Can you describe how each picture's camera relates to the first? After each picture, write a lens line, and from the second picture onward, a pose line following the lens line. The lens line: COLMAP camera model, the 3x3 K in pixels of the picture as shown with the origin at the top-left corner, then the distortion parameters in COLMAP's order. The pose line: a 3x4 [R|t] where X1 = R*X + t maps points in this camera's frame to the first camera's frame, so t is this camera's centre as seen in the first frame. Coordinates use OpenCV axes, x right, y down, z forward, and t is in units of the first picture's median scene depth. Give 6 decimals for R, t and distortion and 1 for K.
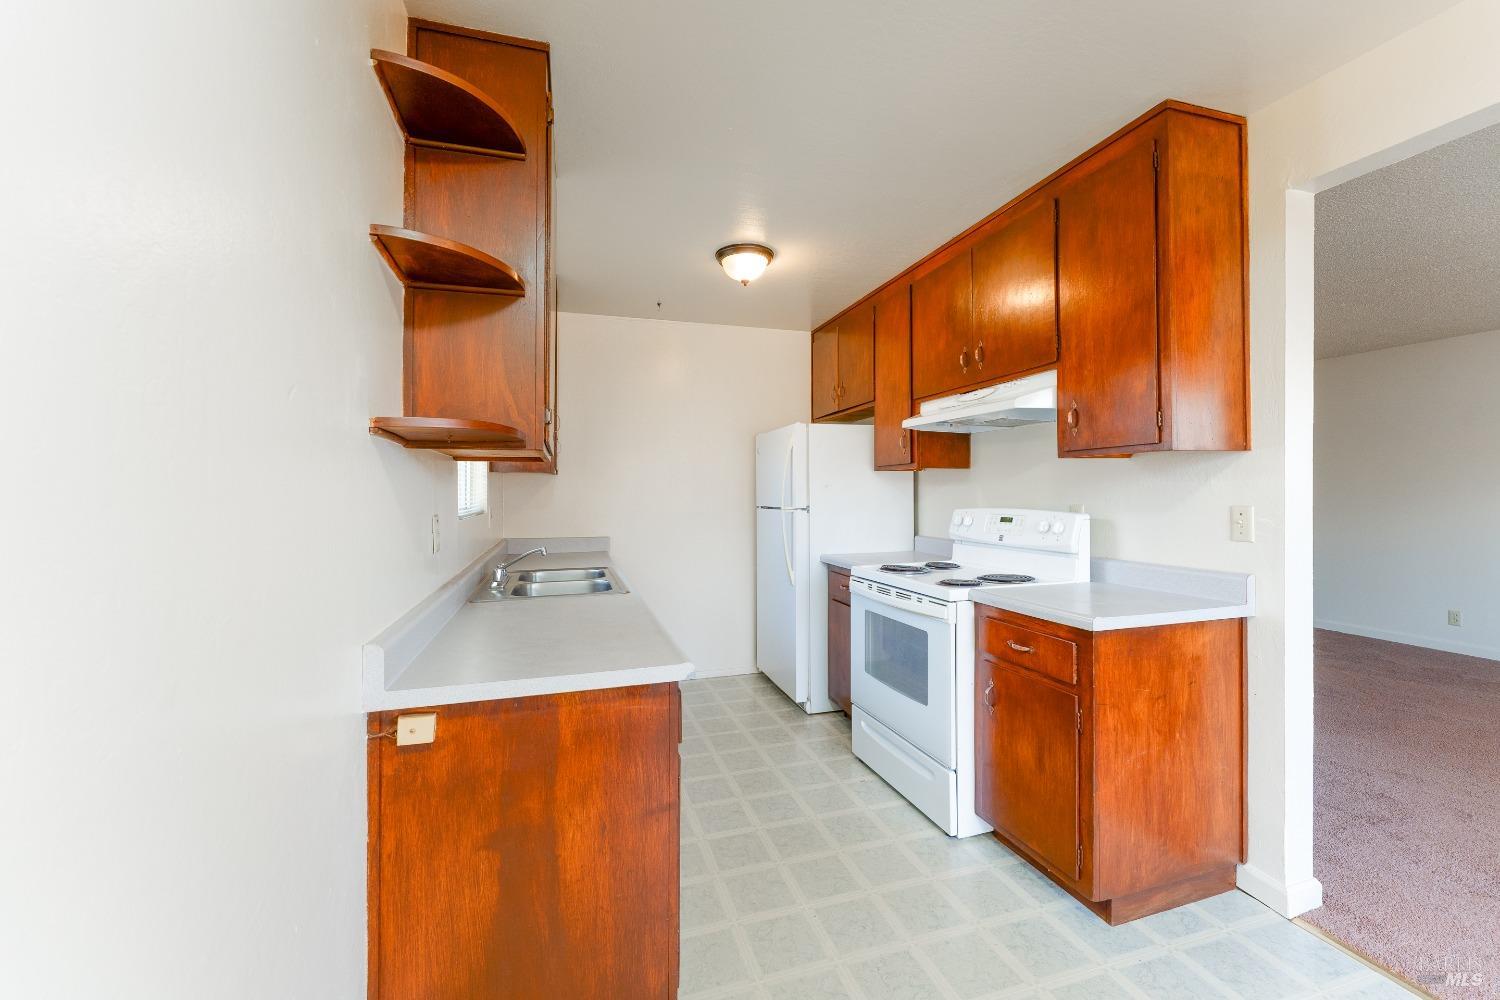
lens RADIAL K [[604.2, 0, 750.5], [0, 604.2, 493.3], [0, 0, 1]] dist [-0.000223, -0.000005]
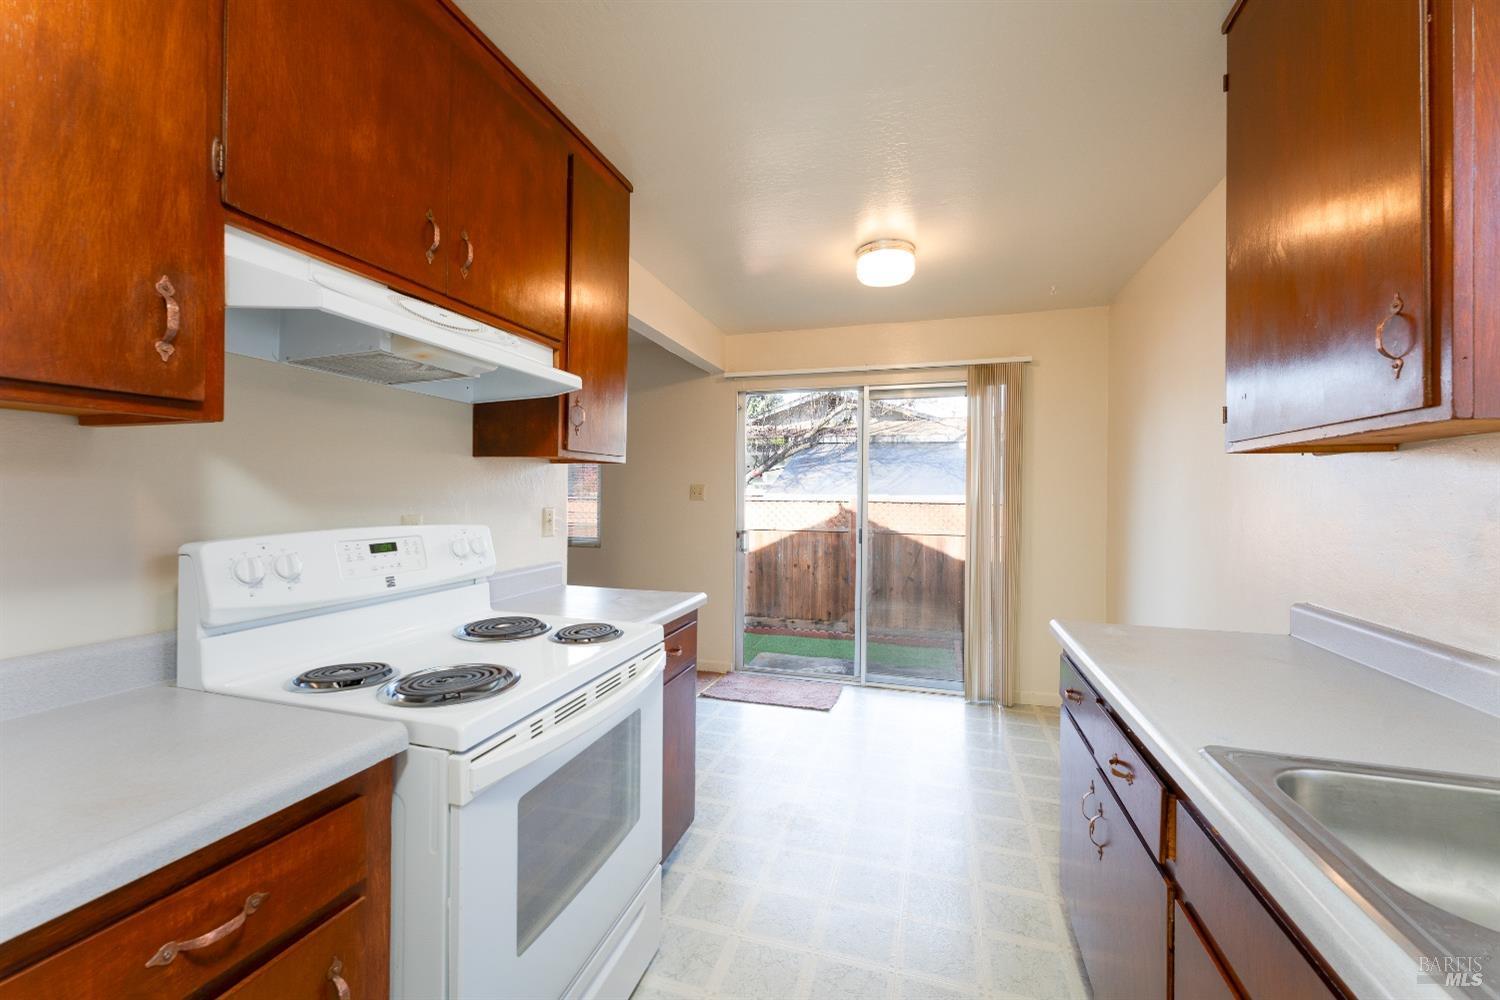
lens RADIAL K [[604.2, 0, 752.0], [0, 604.2, 496.6], [0, 0, 1]] dist [-0.000223, -0.000005]
pose [[-0.828235, -0.009022, 0.560309, -0.153347], [-0.008873, 0.999956, 0.002984, -0.006516], [-0.560311, -0.002500, -0.828278, 1.264076]]
